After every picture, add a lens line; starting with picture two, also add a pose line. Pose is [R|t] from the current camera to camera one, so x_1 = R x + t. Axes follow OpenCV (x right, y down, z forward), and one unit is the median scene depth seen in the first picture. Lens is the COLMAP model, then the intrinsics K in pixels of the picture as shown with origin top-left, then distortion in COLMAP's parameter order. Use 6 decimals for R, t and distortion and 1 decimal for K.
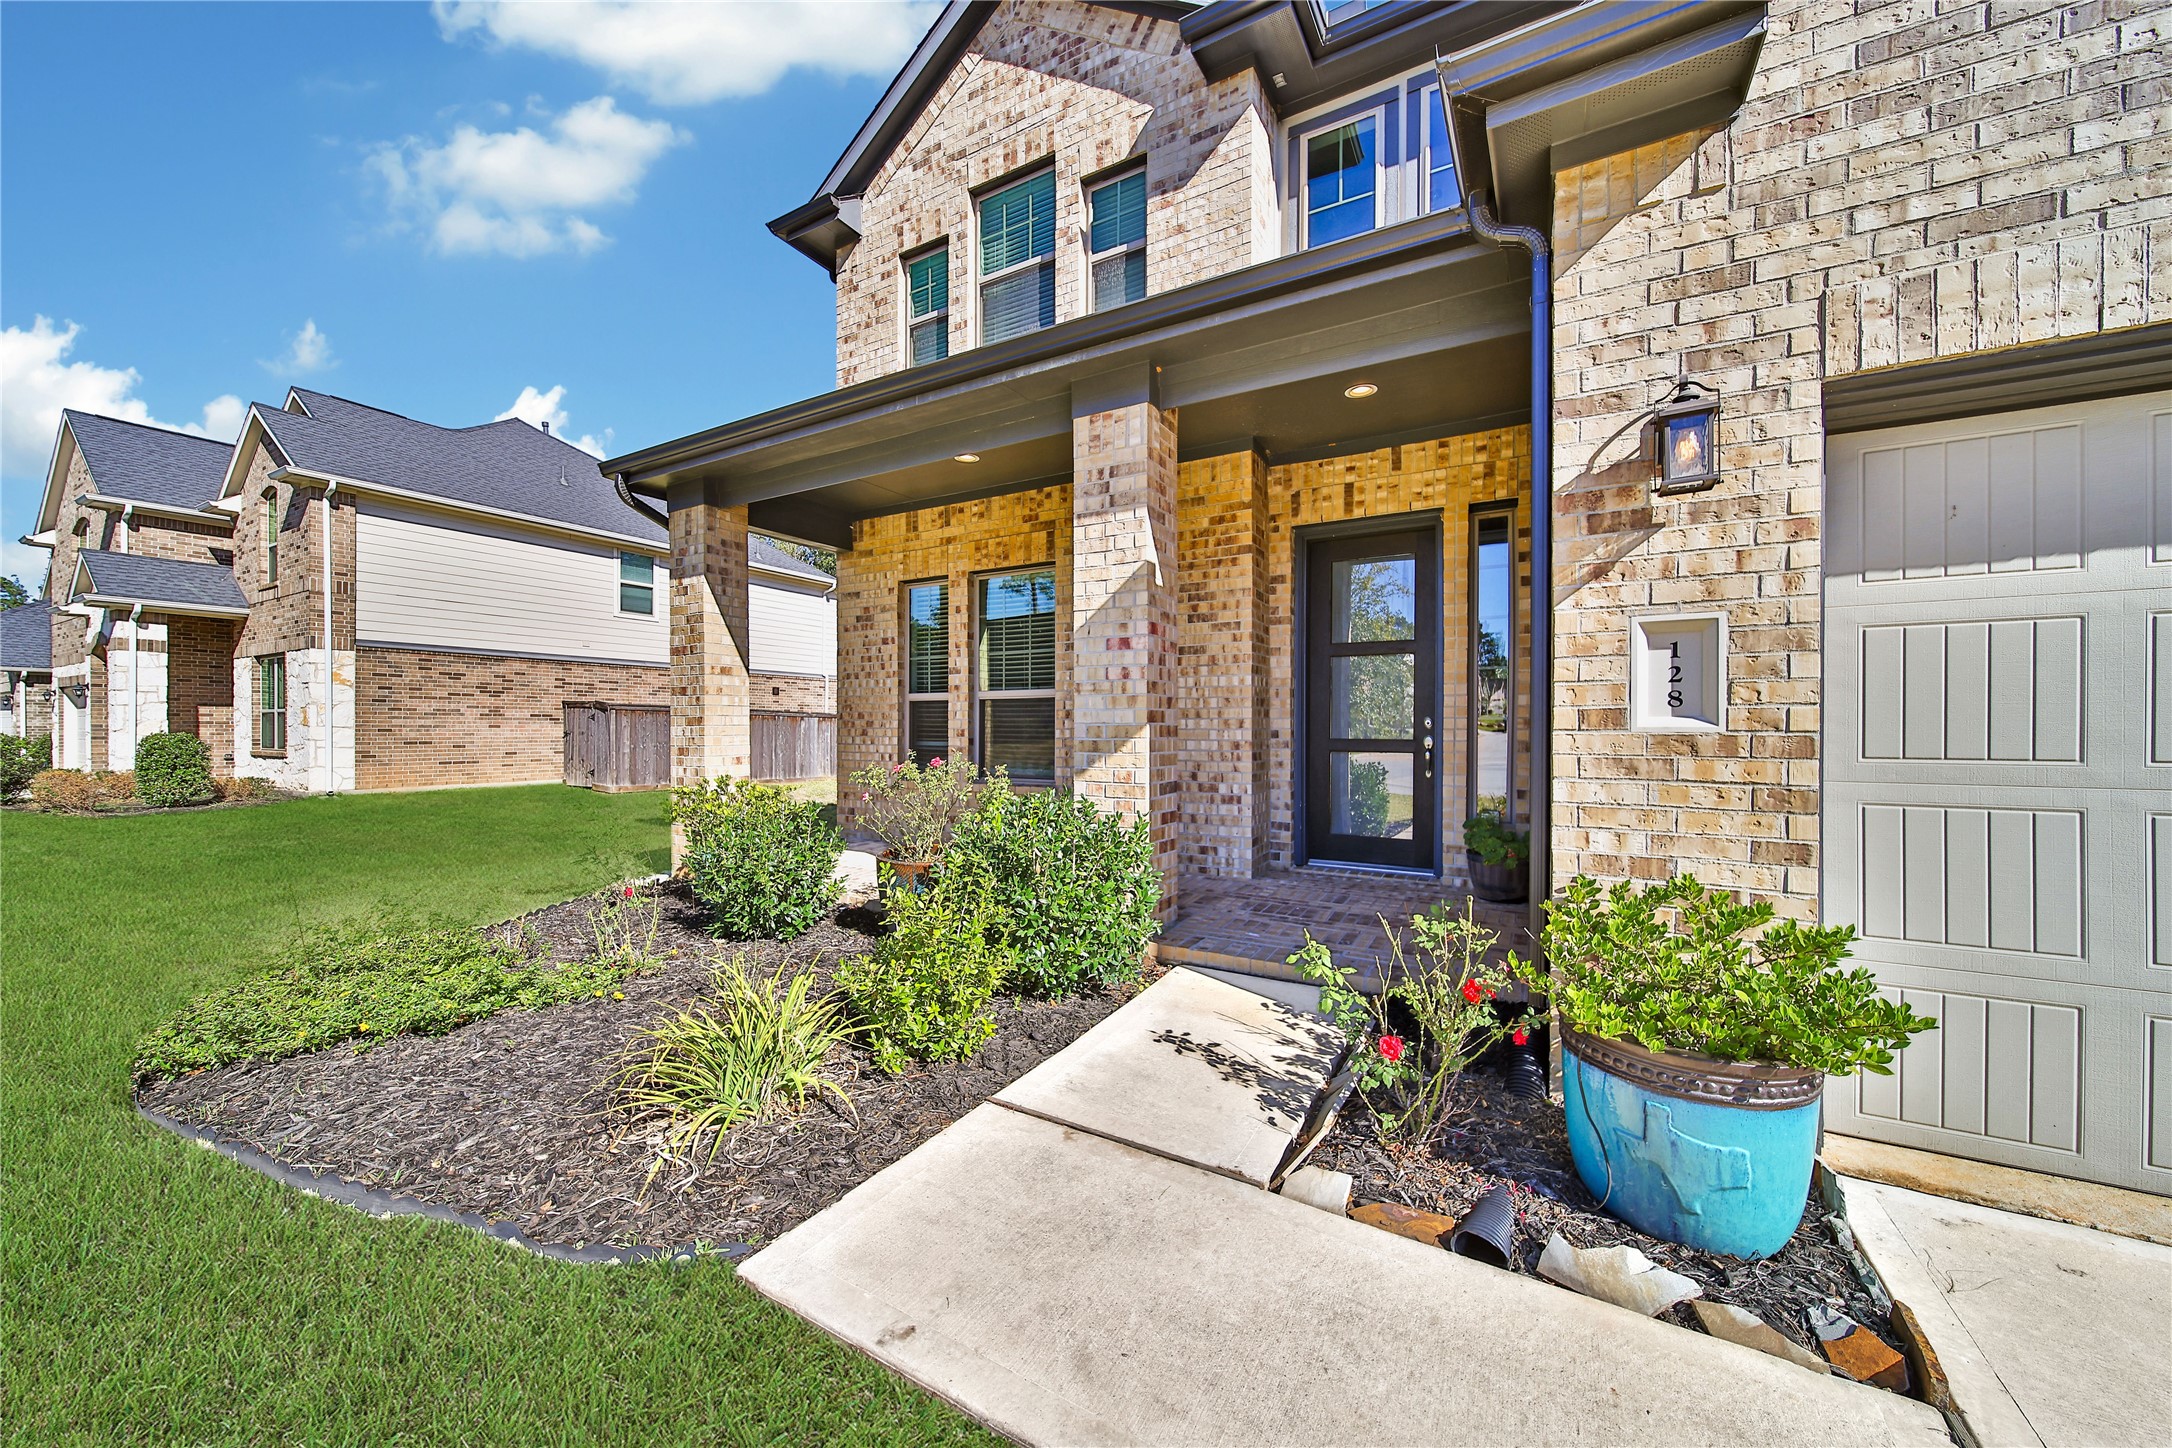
lens RADIAL K [[793.6, 0, 1080.1], [0, 793.6, 733.9], [0, 0, 1]] dist [-0.000688, -0.000194]
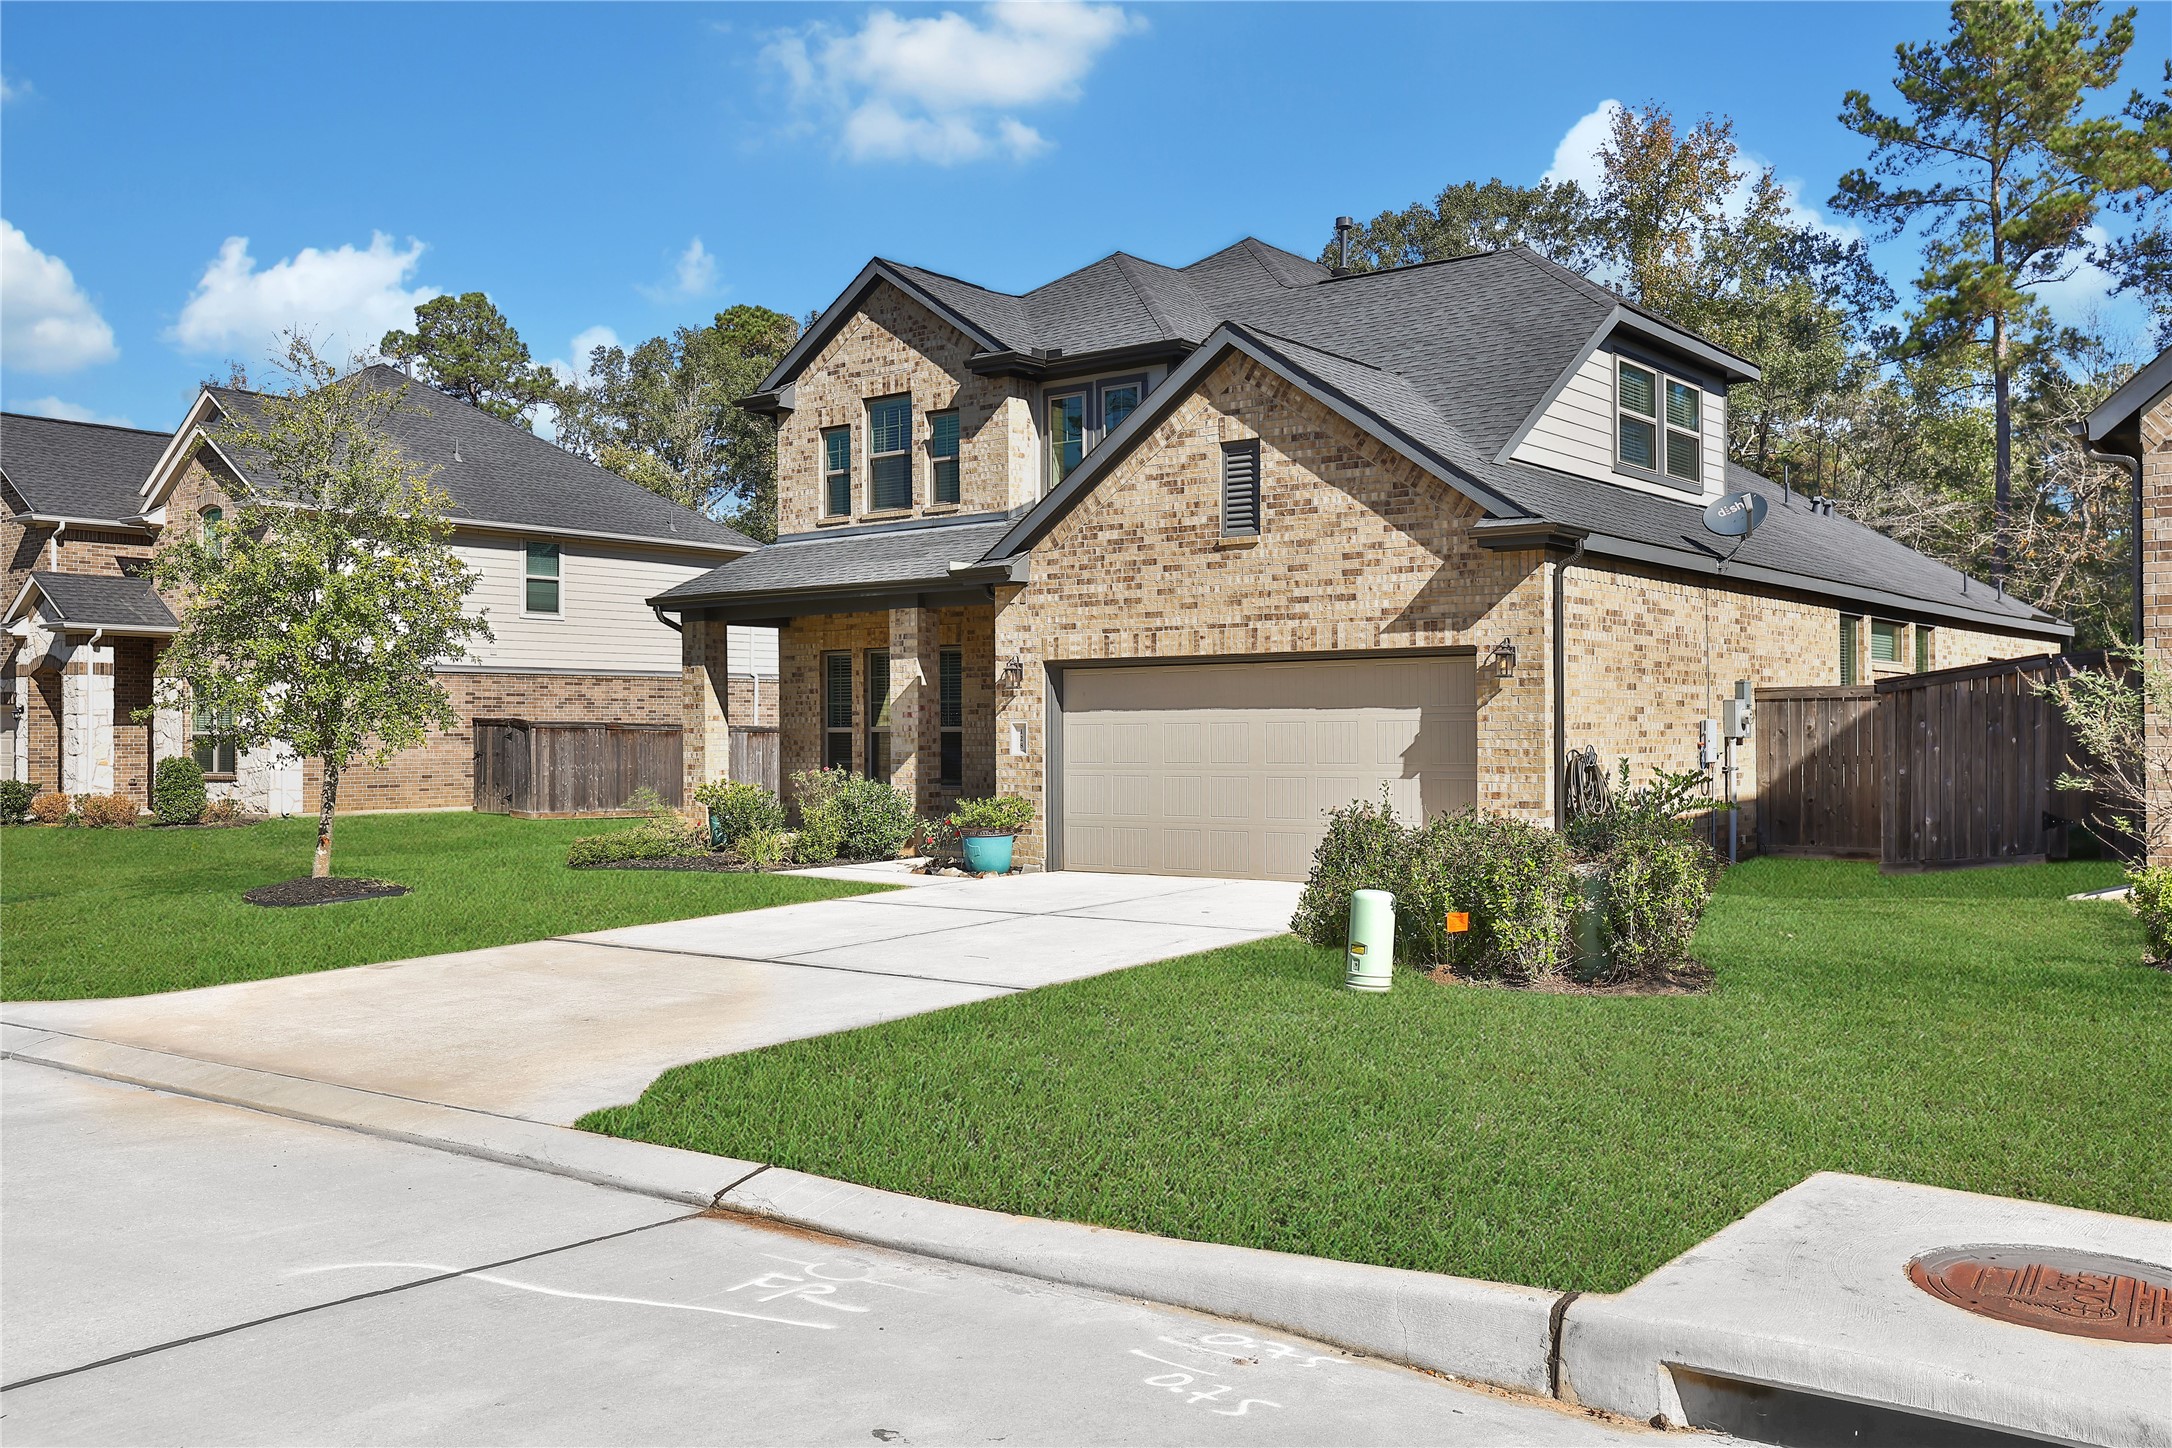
lens RADIAL K [[1875.7, 0, 1082.6], [0, 1875.7, 727.9], [0, 0, 1]] dist [-0.011583, 0.006296]
pose [[0.992103, -0.008356, -0.125148, 0.840326], [0.007318, 0.999935, -0.008751, -0.020501], [0.125213, 0.007766, 0.992100, -2.915231]]
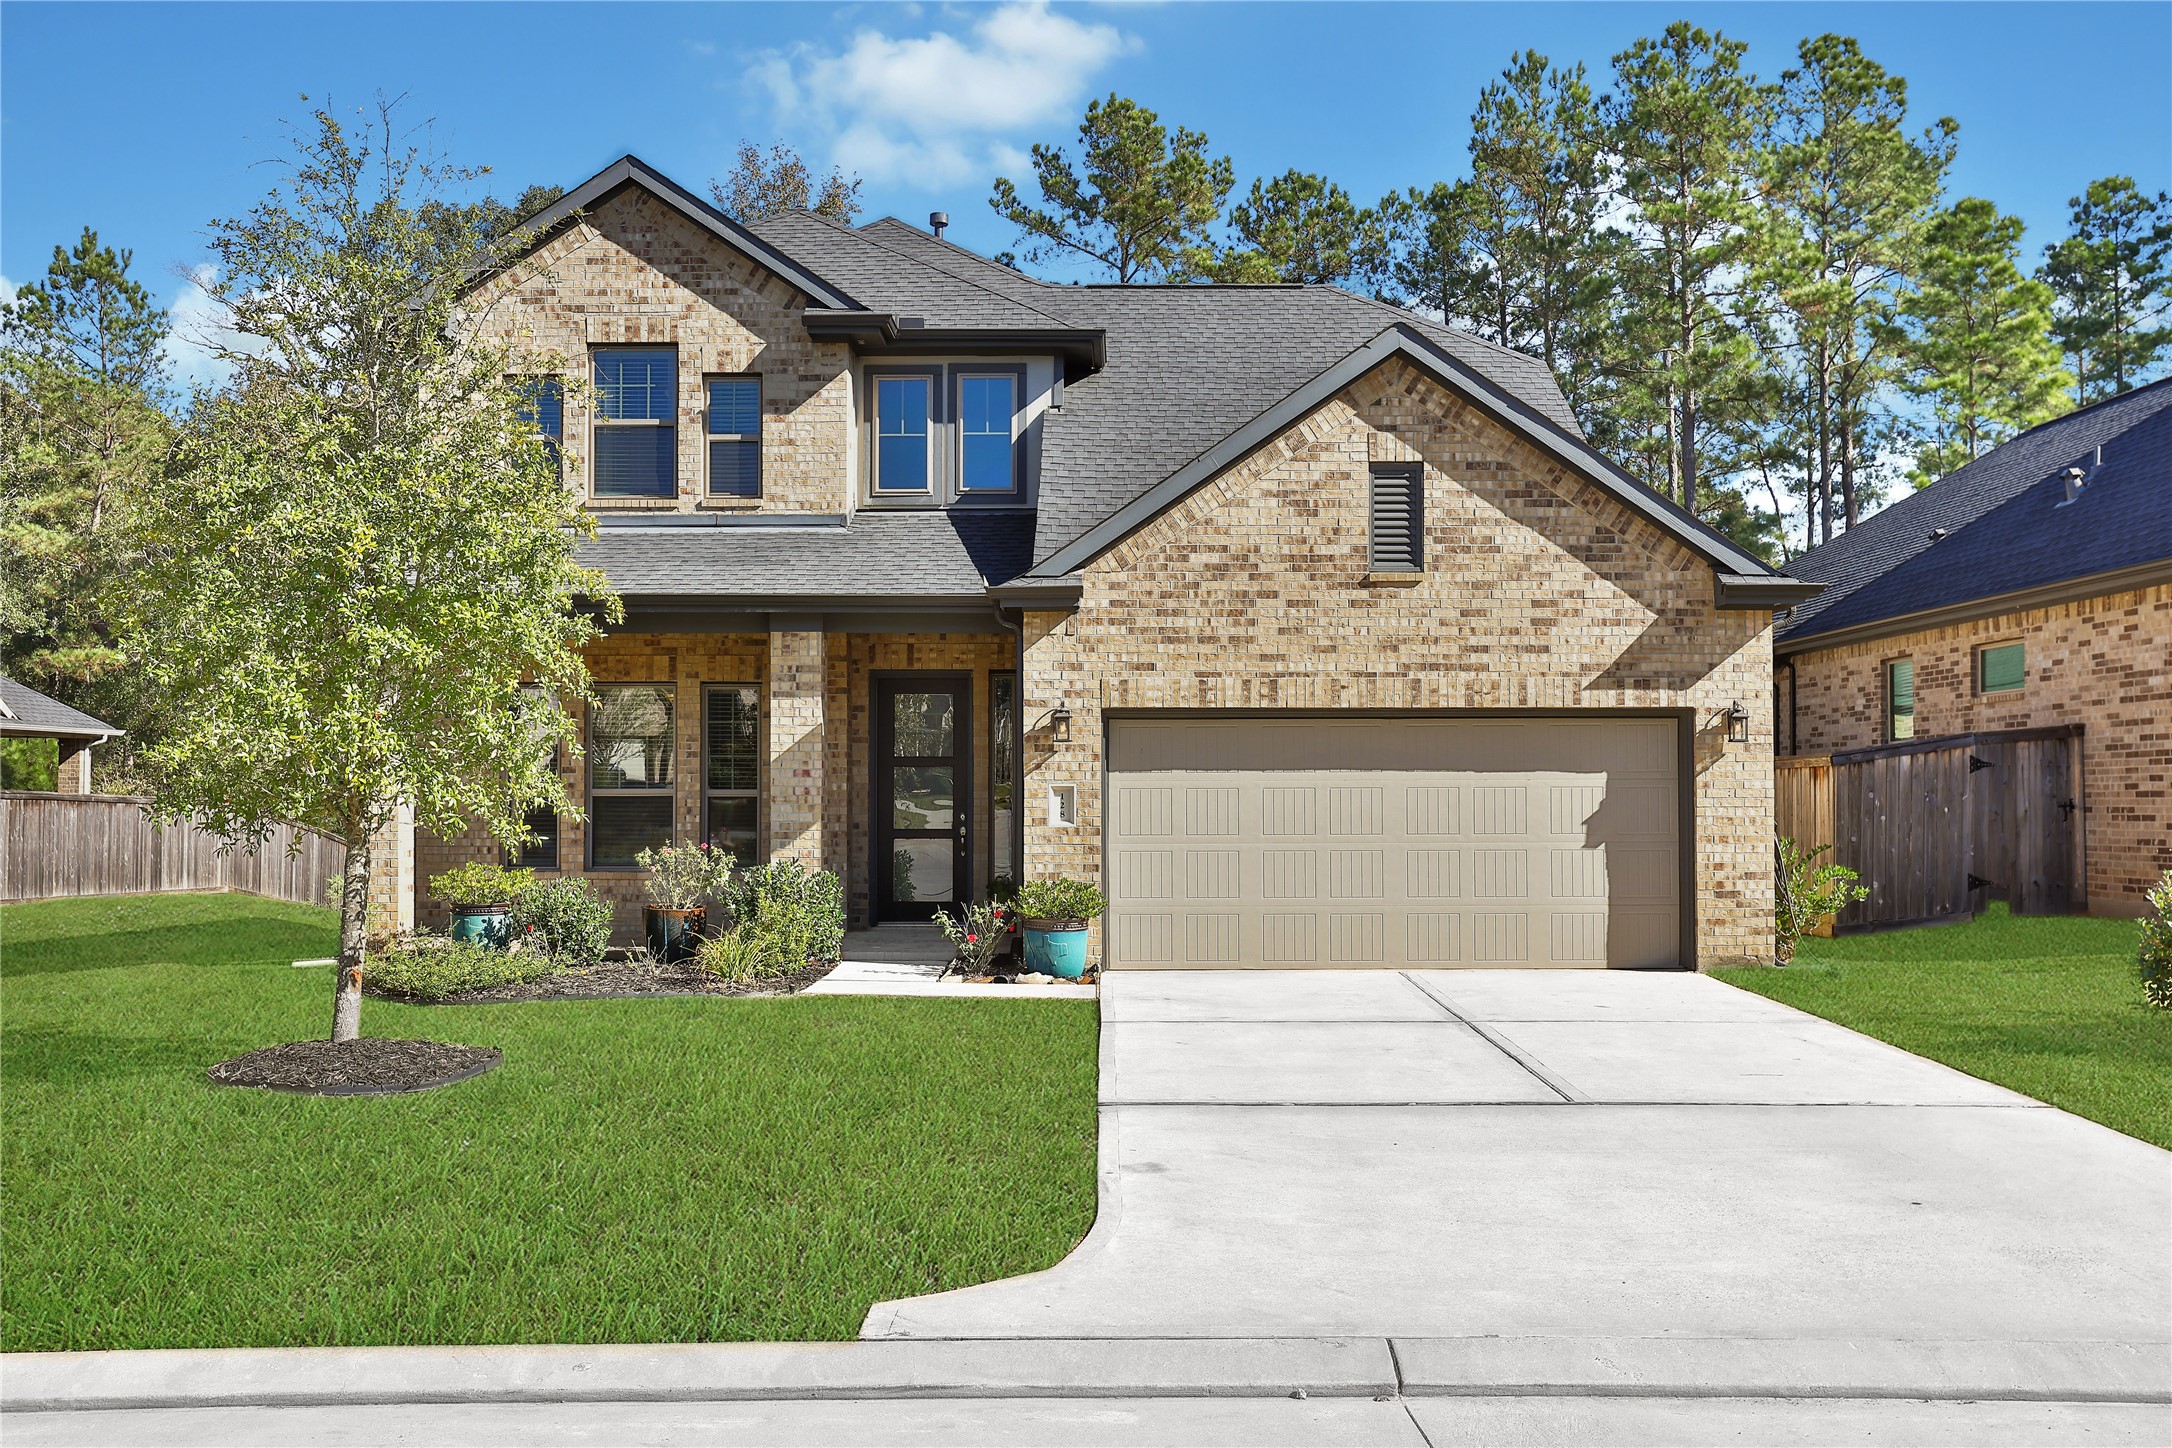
lens RADIAL K [[1947.7, 0, 1097.9], [0, 1947.7, 775.0], [0, 0, 1]] dist [0.011914, 0.001680]
pose [[0.864493, 0.003840, 0.502631, -1.040069], [0.005462, 0.999840, -0.017034, -0.026877], [-0.502616, 0.017471, 0.864333, -2.009284]]
